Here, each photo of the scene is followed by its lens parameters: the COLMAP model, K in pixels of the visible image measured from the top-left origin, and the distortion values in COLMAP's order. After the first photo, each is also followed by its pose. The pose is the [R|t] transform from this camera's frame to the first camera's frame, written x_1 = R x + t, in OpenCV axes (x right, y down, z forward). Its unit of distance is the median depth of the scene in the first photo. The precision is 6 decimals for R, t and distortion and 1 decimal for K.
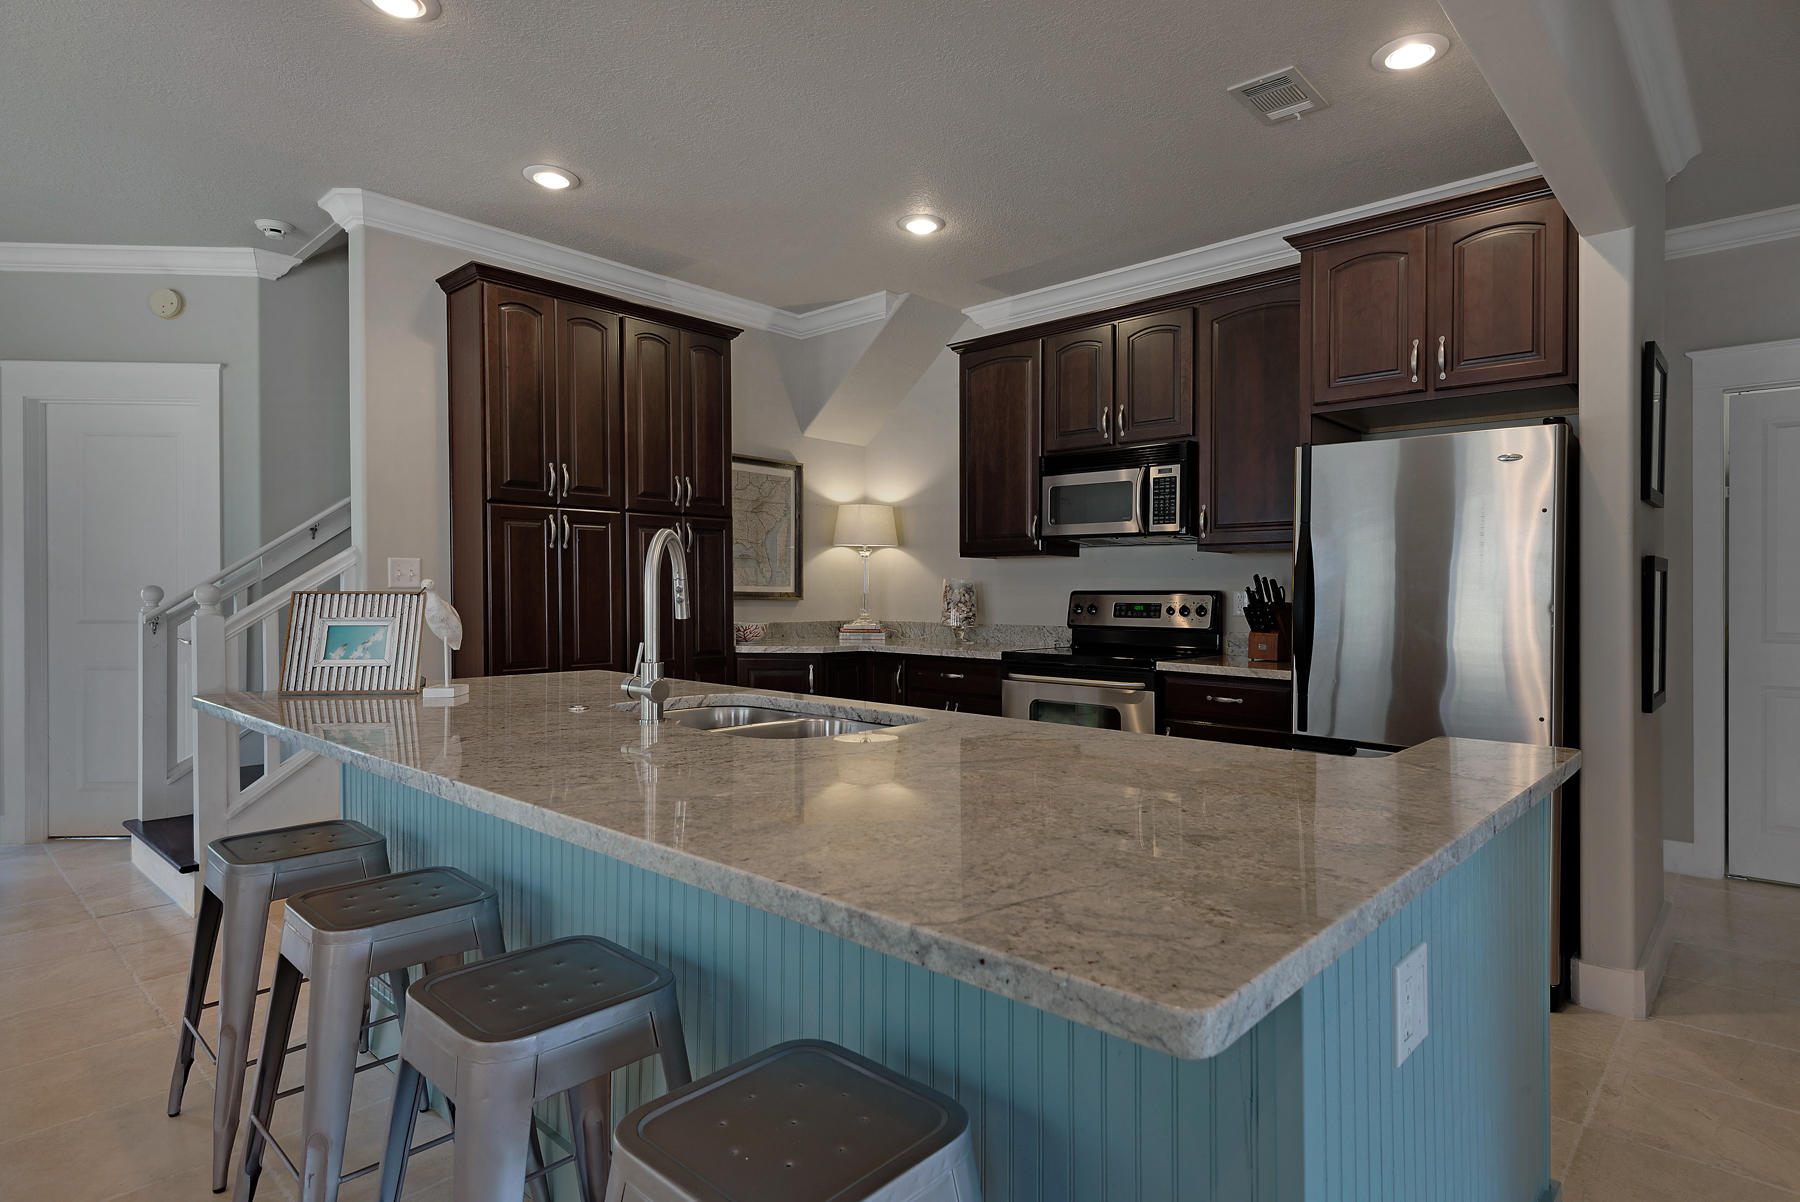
lens RADIAL K [[955.3, 0, 921.2], [0, 955.3, 588.8], [0, 0, 1]] dist [-0.001658, -0.000489]
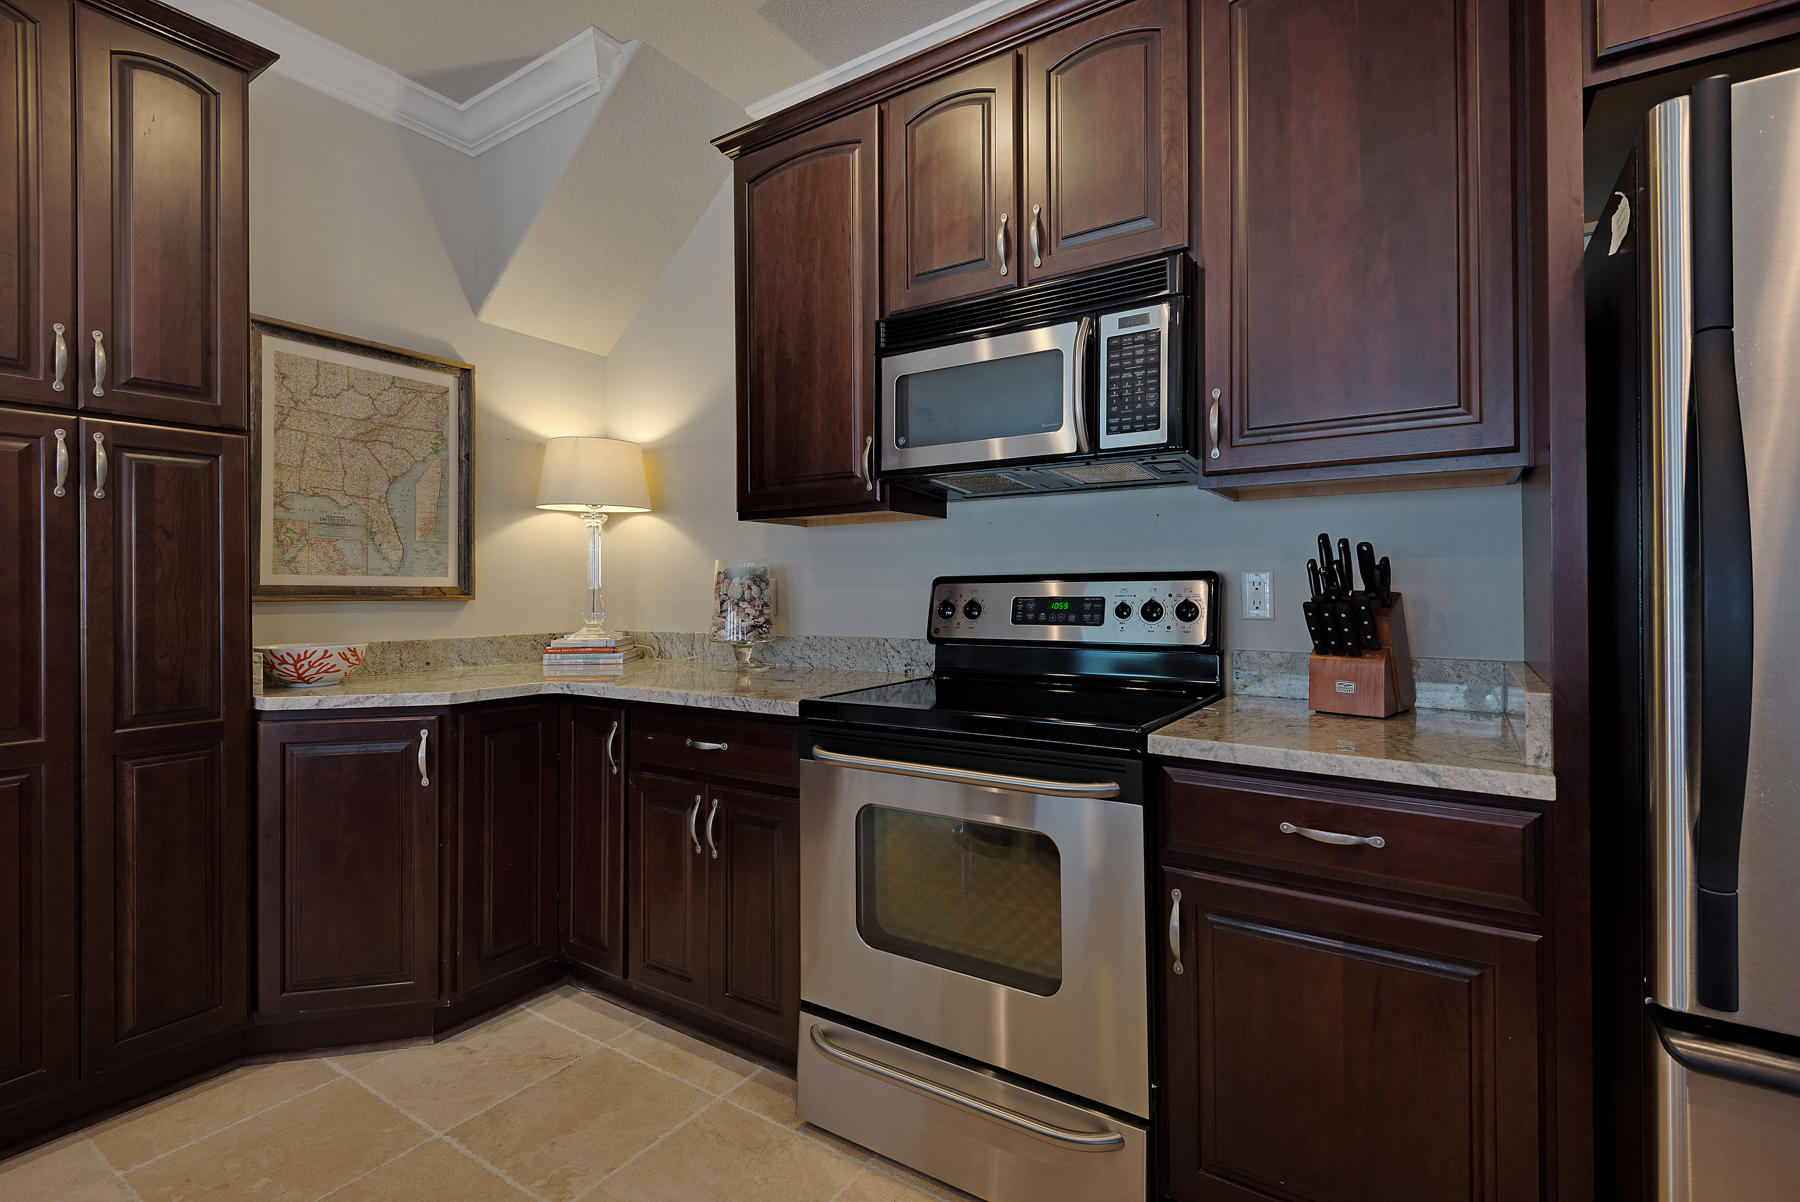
lens RADIAL K [[804.4, 0, 898.2], [0, 804.4, 580.5], [0, 0, 1]] dist [0.025679, -0.016555]
pose [[0.989687, -0.009377, 0.142941, 0.070963], [0.010696, 0.999907, -0.008466, 0.008206], [-0.142848, 0.009908, 0.989695, 0.553441]]
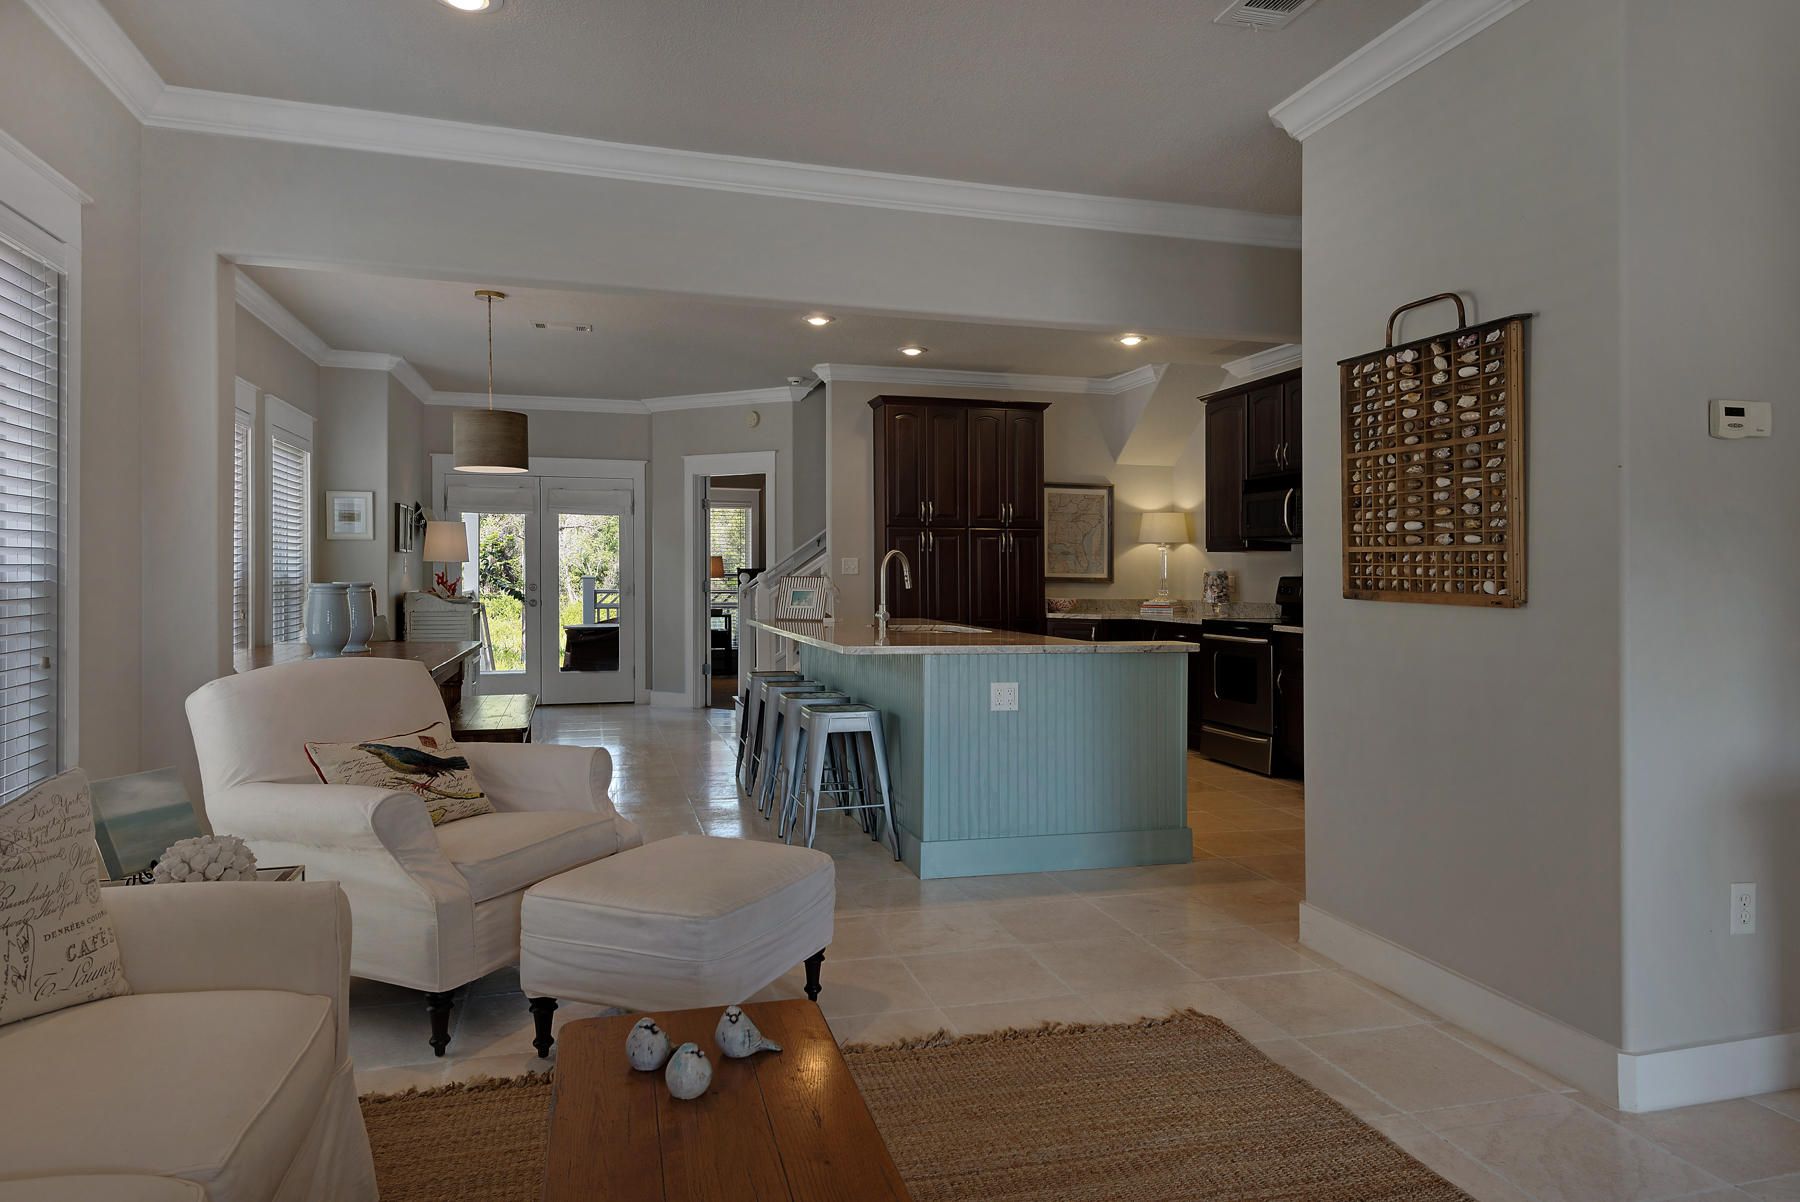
lens RADIAL K [[1133.4, 0, 901.7], [0, 1133.4, 565.3], [0, 0, 1]] dist [-0.000510, -0.000078]
pose [[0.840554, -0.004059, -0.541712, 0.589434], [0.000082, 0.999973, -0.007366, -0.002368], [0.541727, 0.006147, 0.840532, -0.633196]]
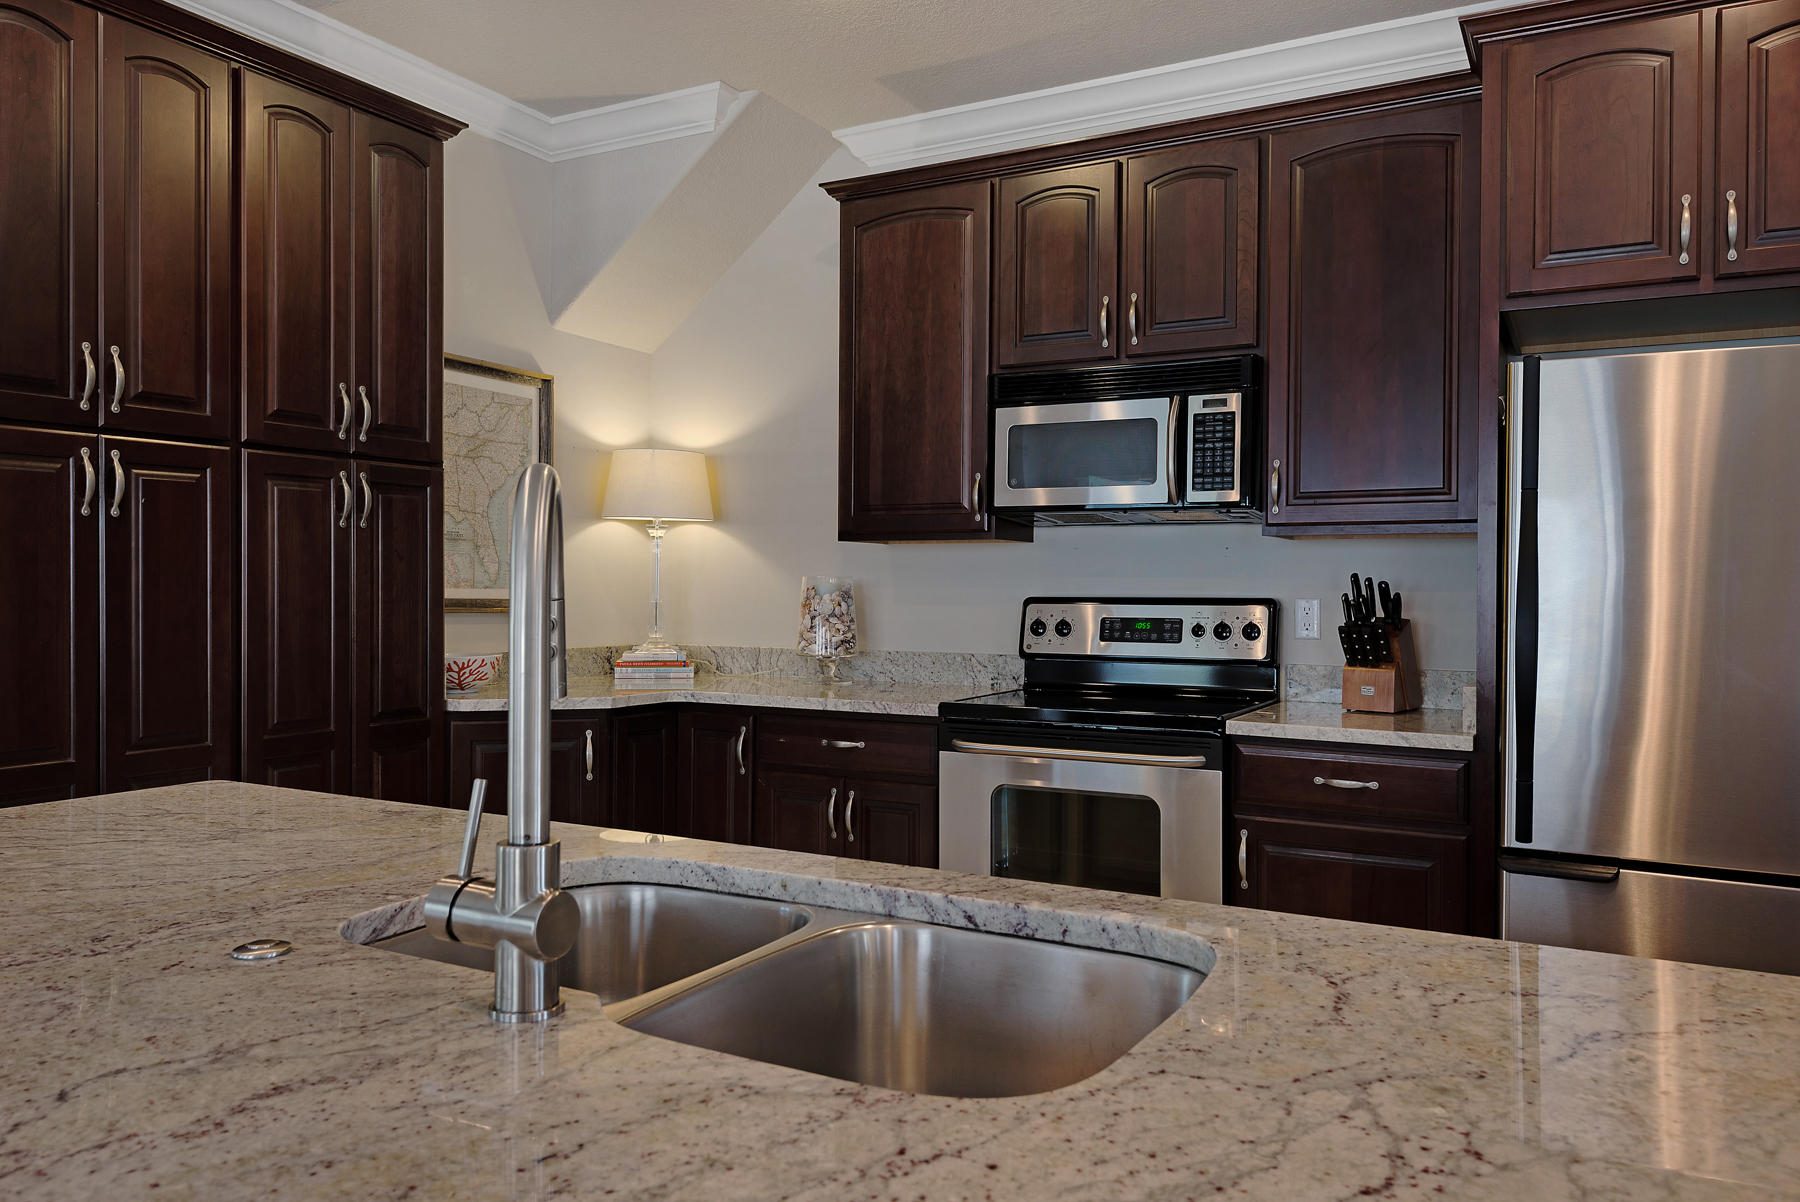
lens RADIAL K [[1279.3, 0, 904.7], [0, 1279.3, 574.9], [0, 0, 1]] dist [-0.003114, -0.006782]
pose [[0.971964, 0.003441, 0.235105, -0.114874], [-0.002189, 0.999982, -0.005585, -0.007844], [-0.235120, 0.004913, 0.971954, 0.228393]]
